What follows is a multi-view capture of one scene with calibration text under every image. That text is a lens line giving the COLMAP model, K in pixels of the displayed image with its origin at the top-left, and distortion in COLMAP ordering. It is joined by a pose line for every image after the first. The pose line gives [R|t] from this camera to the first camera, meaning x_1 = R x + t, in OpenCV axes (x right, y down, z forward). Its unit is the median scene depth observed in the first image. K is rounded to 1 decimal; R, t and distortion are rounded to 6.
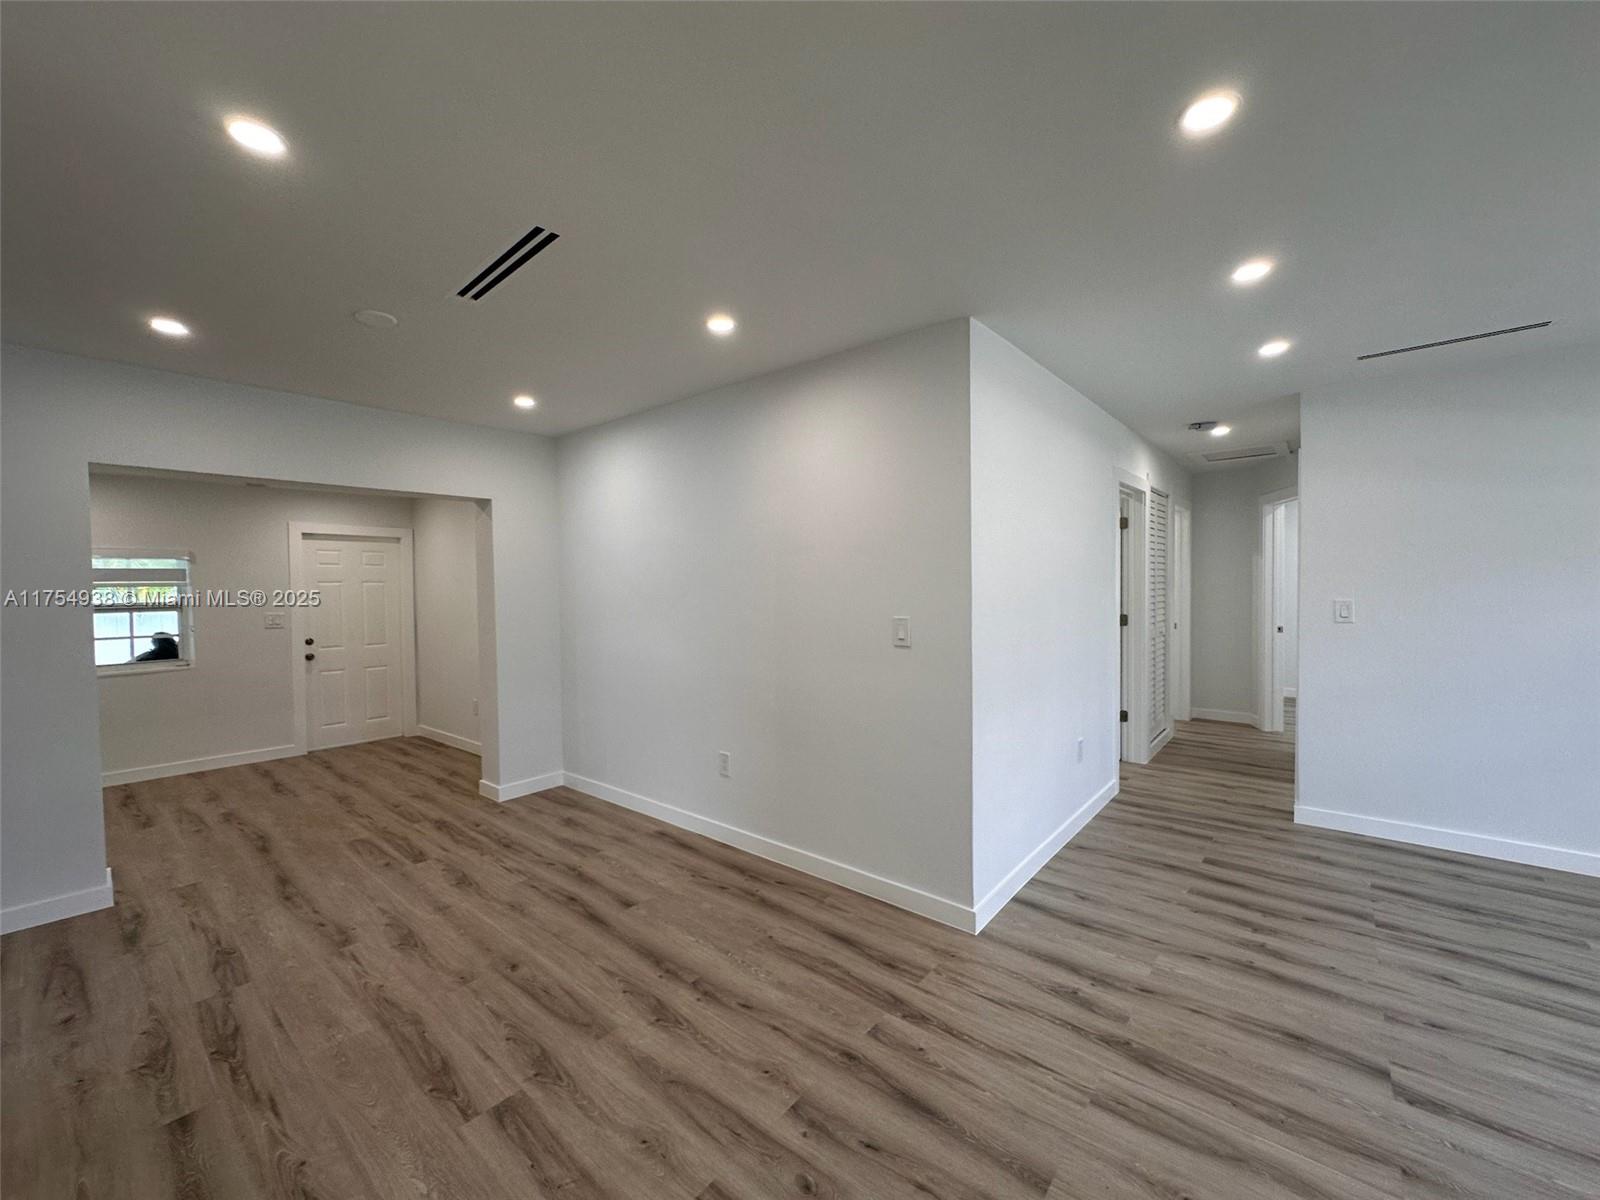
lens RADIAL K [[638.2, 0, 800.4], [0, 638.2, 601.8], [0, 0, 1]] dist [-0.002430, 0.000226]
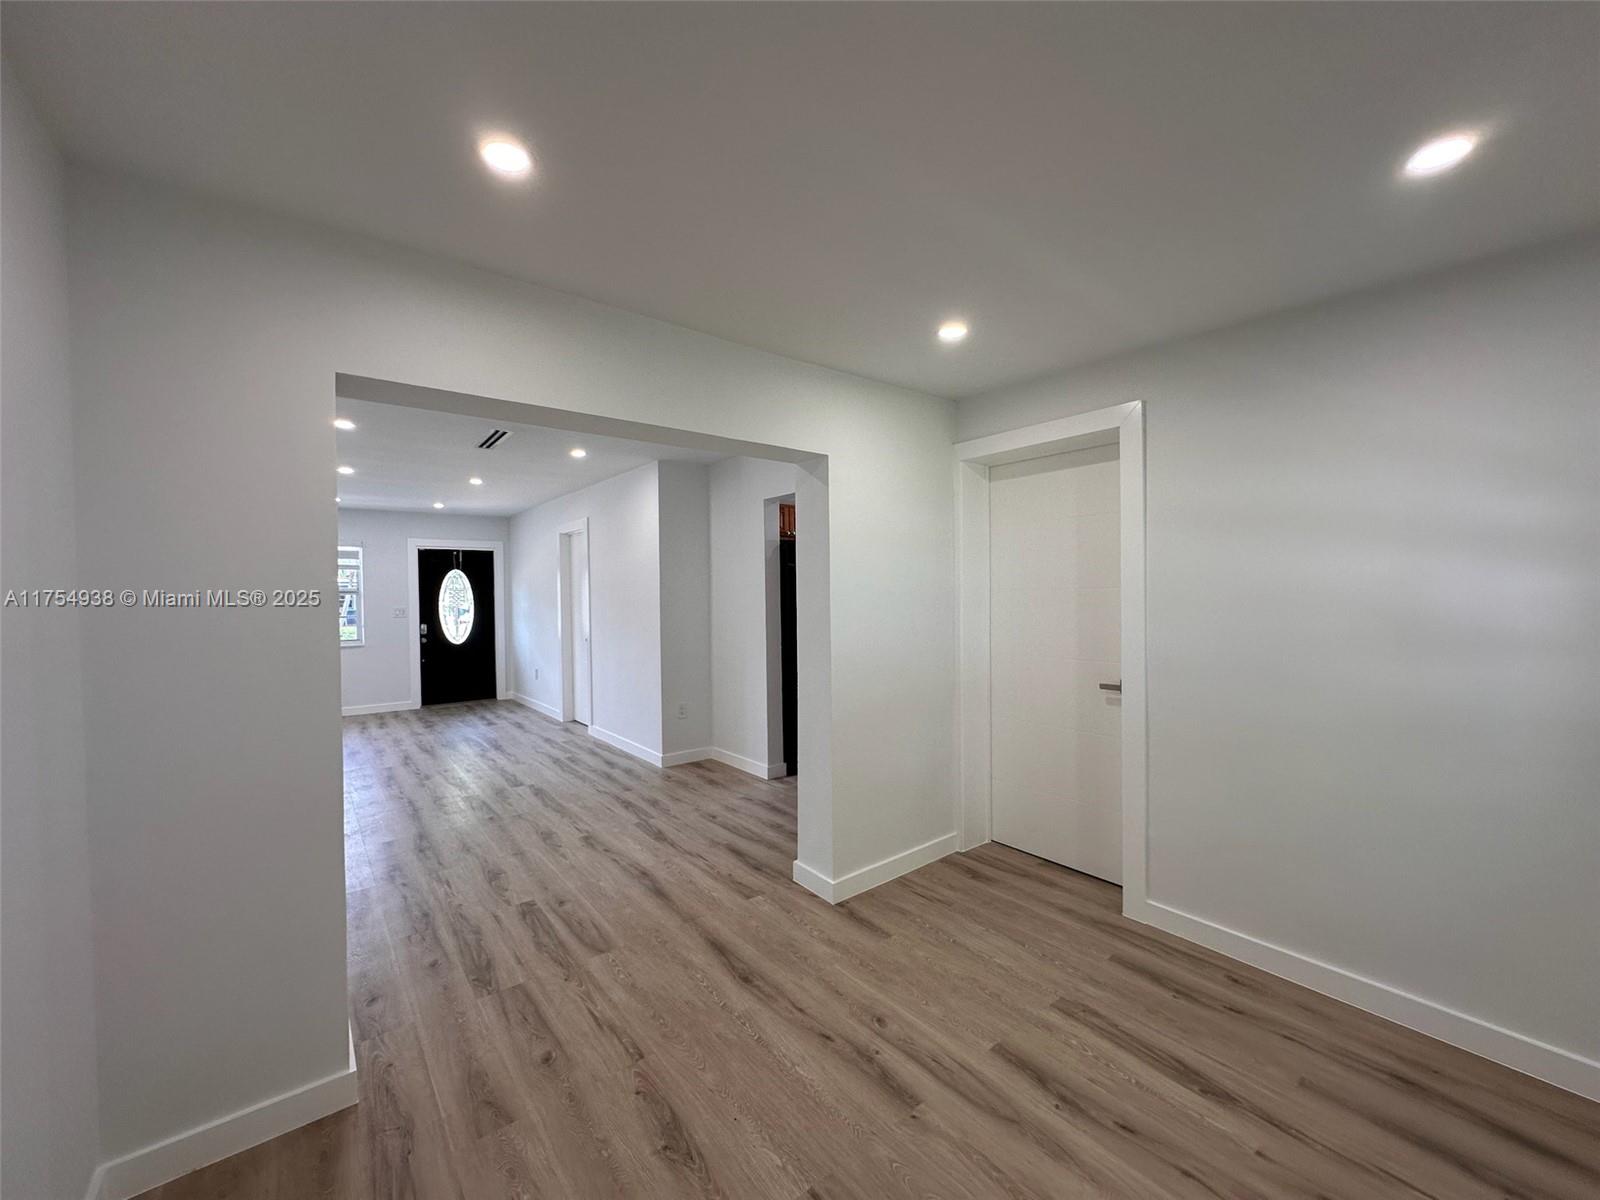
lens RADIAL K [[638.2, 0, 797.6], [0, 638.2, 603.1], [0, 0, 1]] dist [-0.002430, 0.000226]
pose [[-0.977915, 0.021884, 0.207852, -1.082597], [0.030592, 0.998780, 0.038776, -0.020021], [-0.206750, 0.044278, -0.977391, 1.657880]]
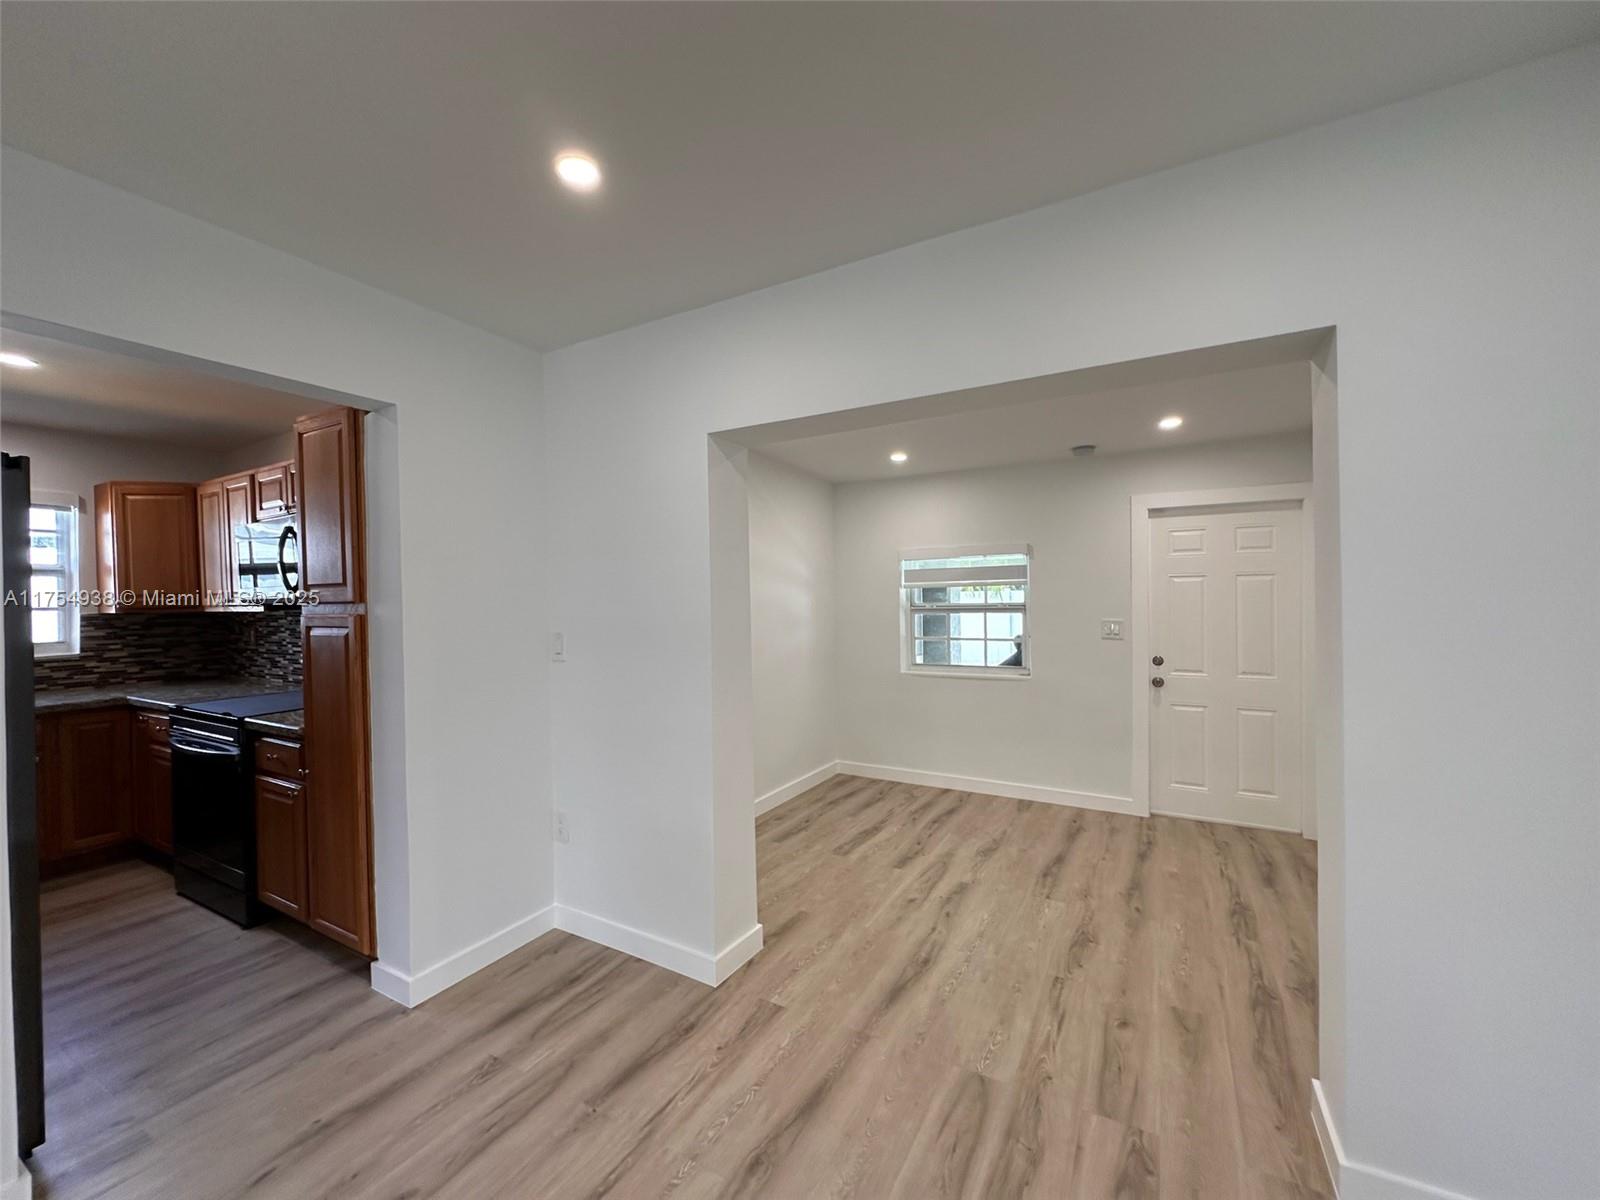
lens RADIAL K [[638.2, 0, 800.1], [0, 638.2, 601.1], [0, 0, 1]] dist [-0.002430, 0.000226]
pose [[0.181105, 0.014597, -0.983355, -0.233398], [-0.013777, 0.999829, 0.012305, -0.012474], [0.983367, 0.011319, 0.181275, 0.783423]]
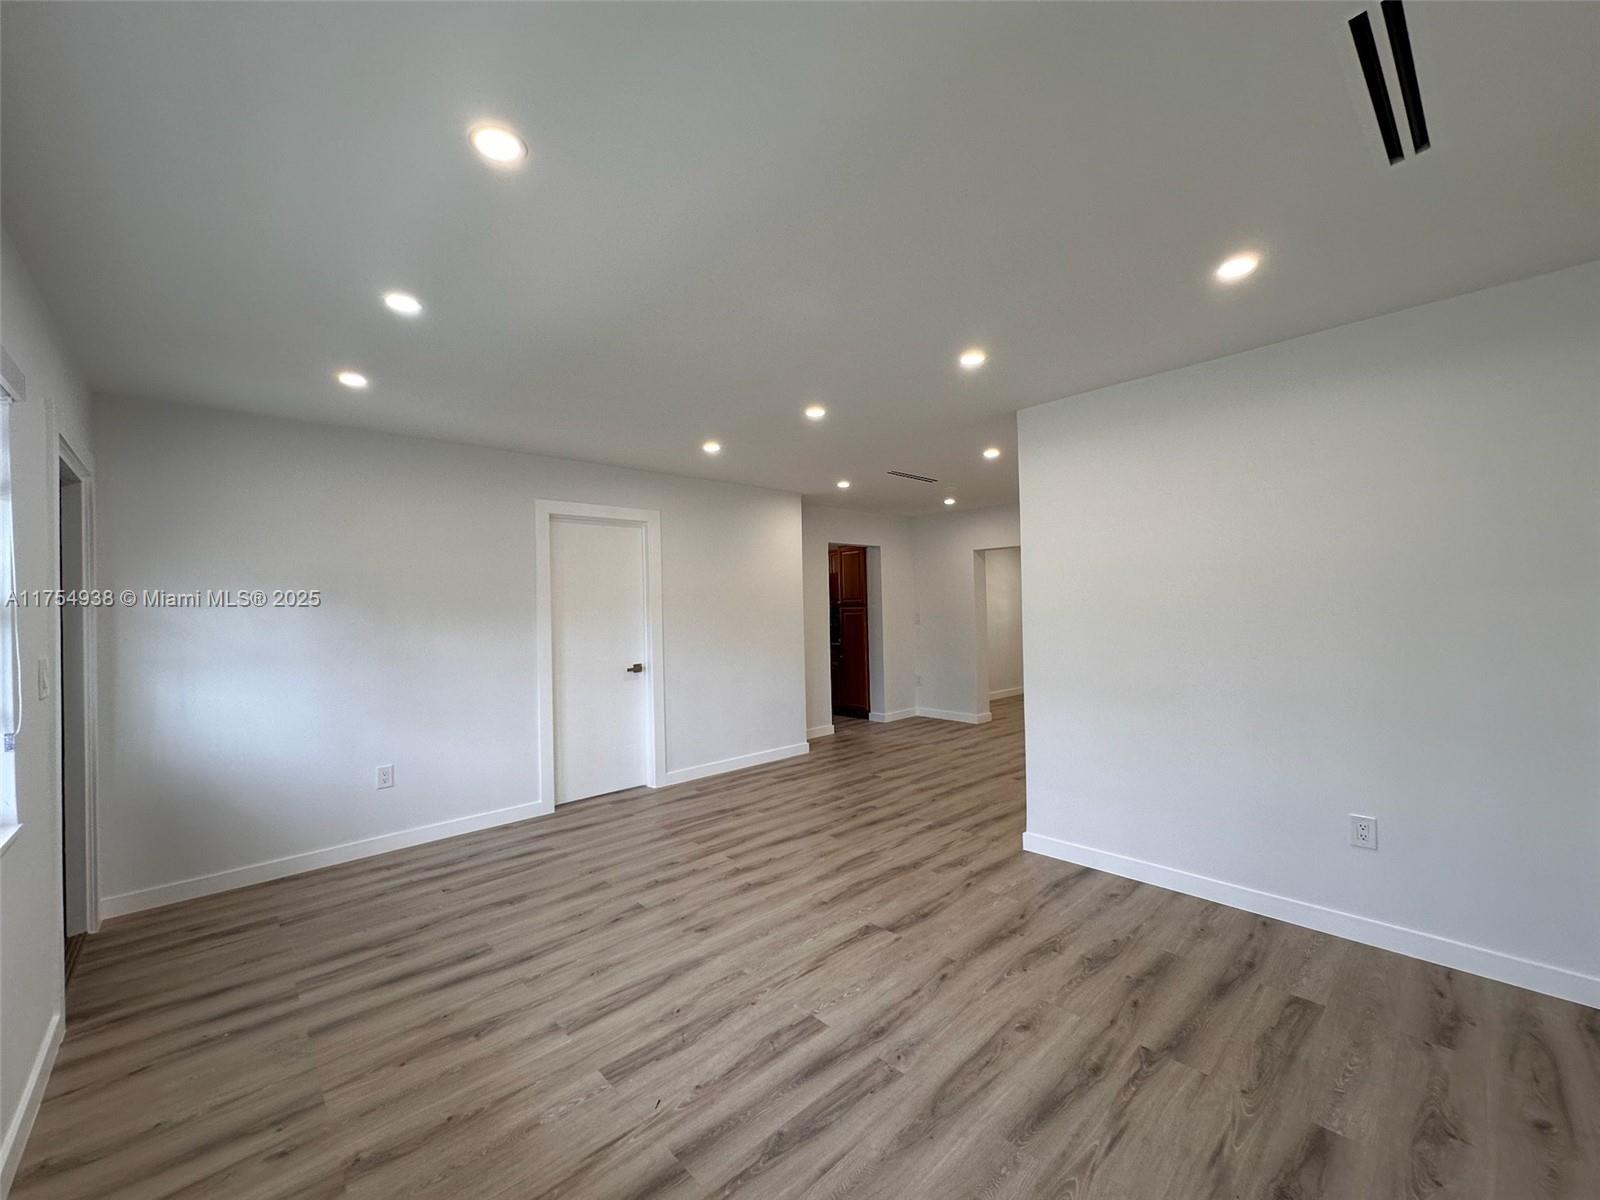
lens RADIAL K [[638.2, 0, 797.2], [0, 638.2, 595.6], [0, 0, 1]] dist [-0.002430, 0.000226]
pose [[-0.126724, -0.002083, -0.991936, 1.258067], [-0.005400, 0.999984, -0.001410, -0.020556], [0.991923, 0.005178, -0.126733, 0.499346]]
